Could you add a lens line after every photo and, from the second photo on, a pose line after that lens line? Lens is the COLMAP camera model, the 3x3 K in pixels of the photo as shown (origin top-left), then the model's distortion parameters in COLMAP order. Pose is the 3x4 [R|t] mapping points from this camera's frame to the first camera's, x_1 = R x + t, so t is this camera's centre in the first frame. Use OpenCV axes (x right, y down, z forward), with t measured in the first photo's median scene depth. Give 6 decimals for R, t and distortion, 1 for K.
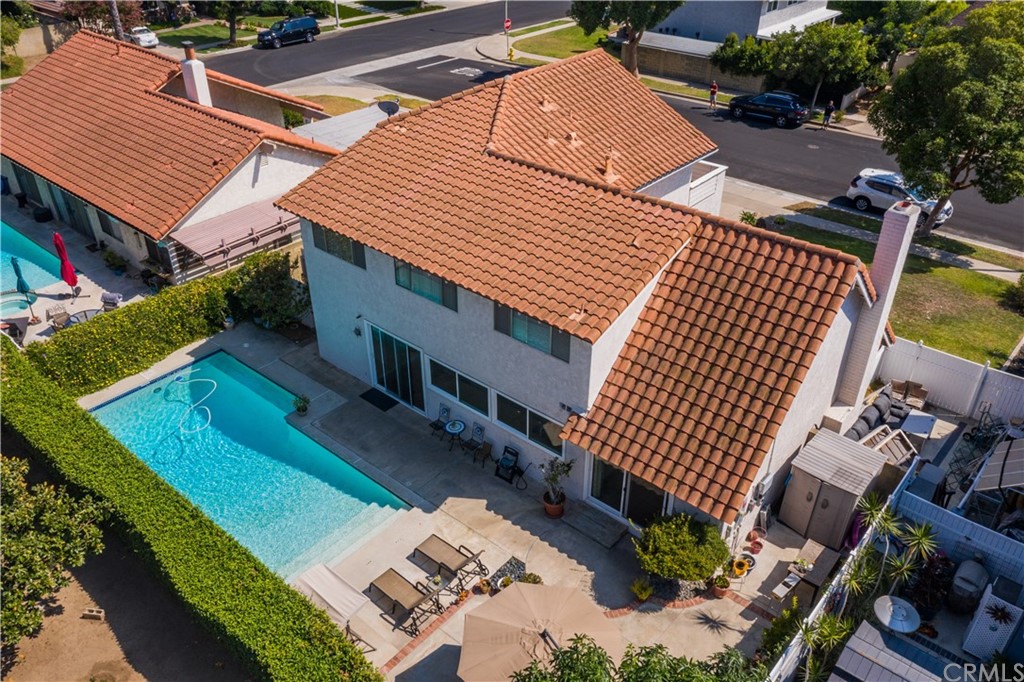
lens RADIAL K [[810.2, 0, 512.0], [0, 810.2, 341.0], [0, 0, 1]] dist [0.012388, 0.016271]
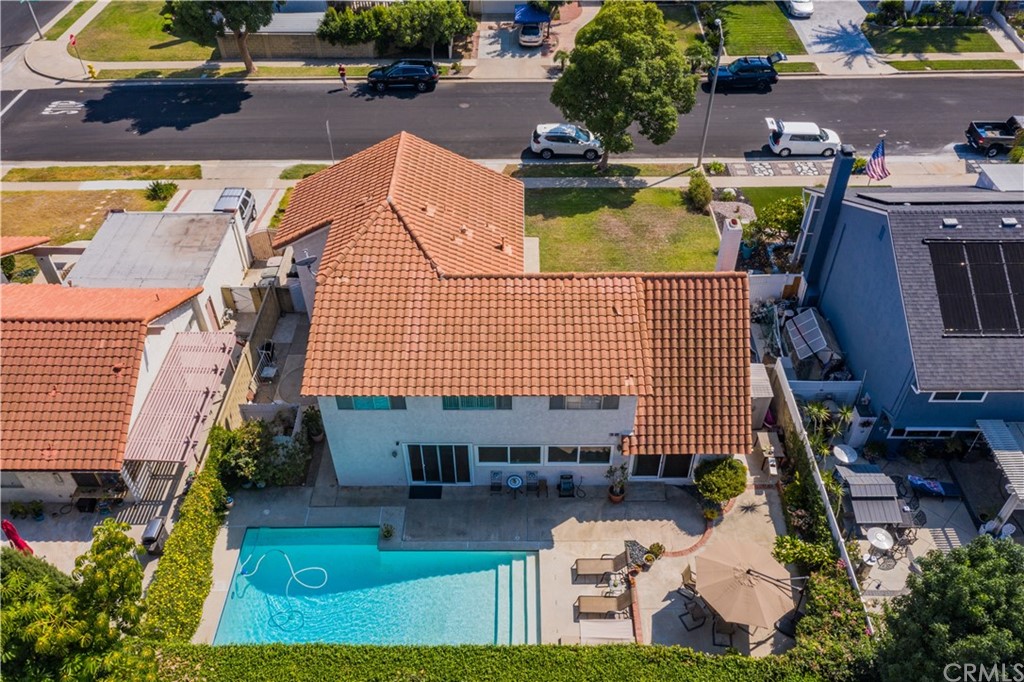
lens RADIAL K [[810.2, 0, 512.0], [0, 810.2, 341.0], [0, 0, 1]] dist [0.012388, 0.016271]
pose [[0.762942, -0.440993, 0.472700, -0.547650], [0.355497, 0.896918, 0.262981, -0.411237], [-0.539946, -0.032596, 0.841068, -0.089122]]
